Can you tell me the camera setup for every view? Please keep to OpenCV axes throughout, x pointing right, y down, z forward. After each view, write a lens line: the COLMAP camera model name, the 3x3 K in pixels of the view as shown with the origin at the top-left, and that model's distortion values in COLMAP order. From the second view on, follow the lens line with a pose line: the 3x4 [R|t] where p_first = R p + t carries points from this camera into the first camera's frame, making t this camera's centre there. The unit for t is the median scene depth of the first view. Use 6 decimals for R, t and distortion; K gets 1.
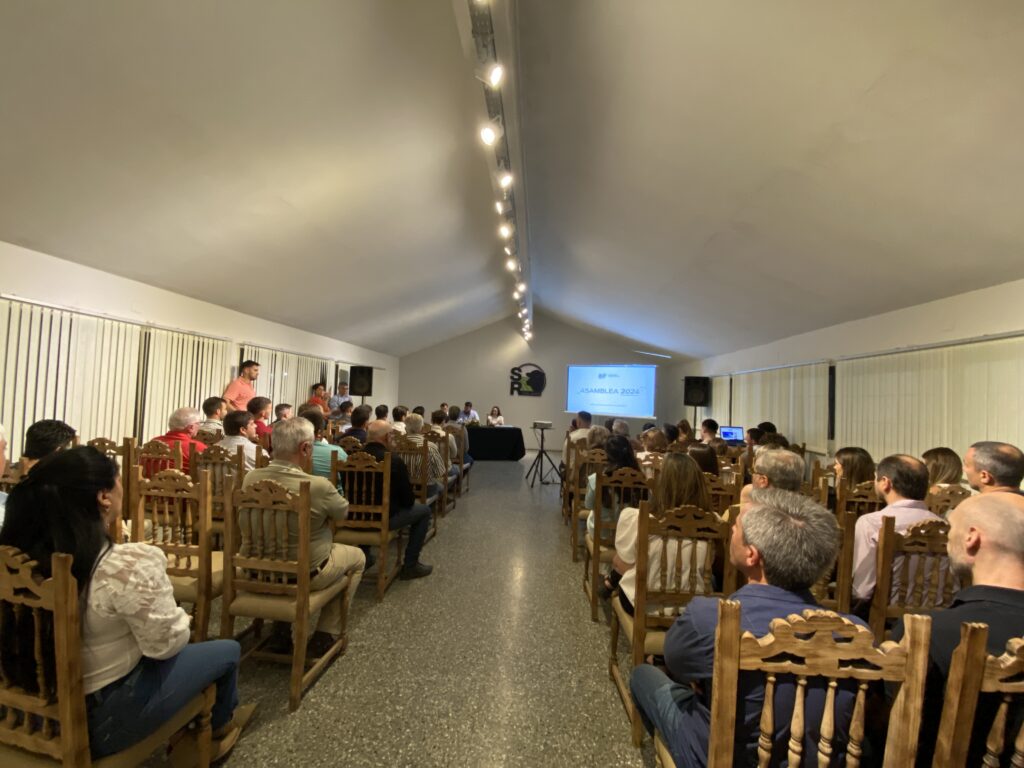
lens RADIAL K [[406.4, 0, 513.7], [0, 406.4, 388.0], [0, 0, 1]] dist [0.000414, 0.000057]
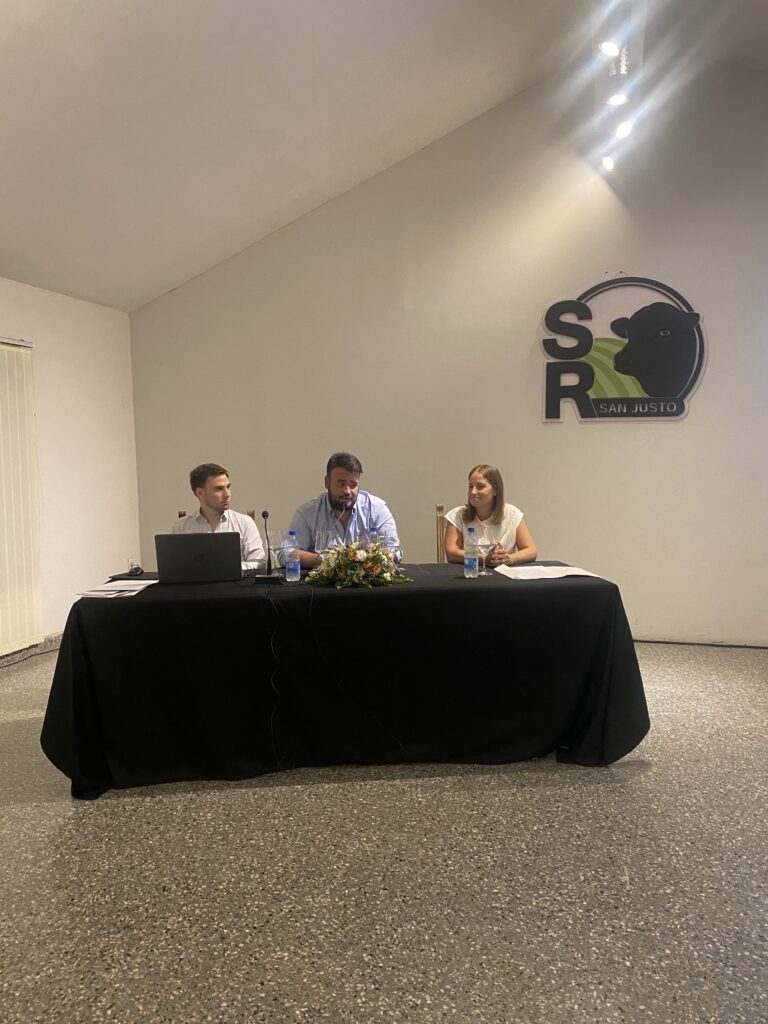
lens RADIAL K [[775.3, 0, 378.1], [0, 775.3, 510.1], [0, 0, 1]] dist [0.043743, 0.002195]
pose [[0.974735, -0.039127, -0.219912, -0.006129], [0.059150, 0.994605, 0.085217, 0.025427], [0.215392, -0.096072, 0.971790, 0.537173]]
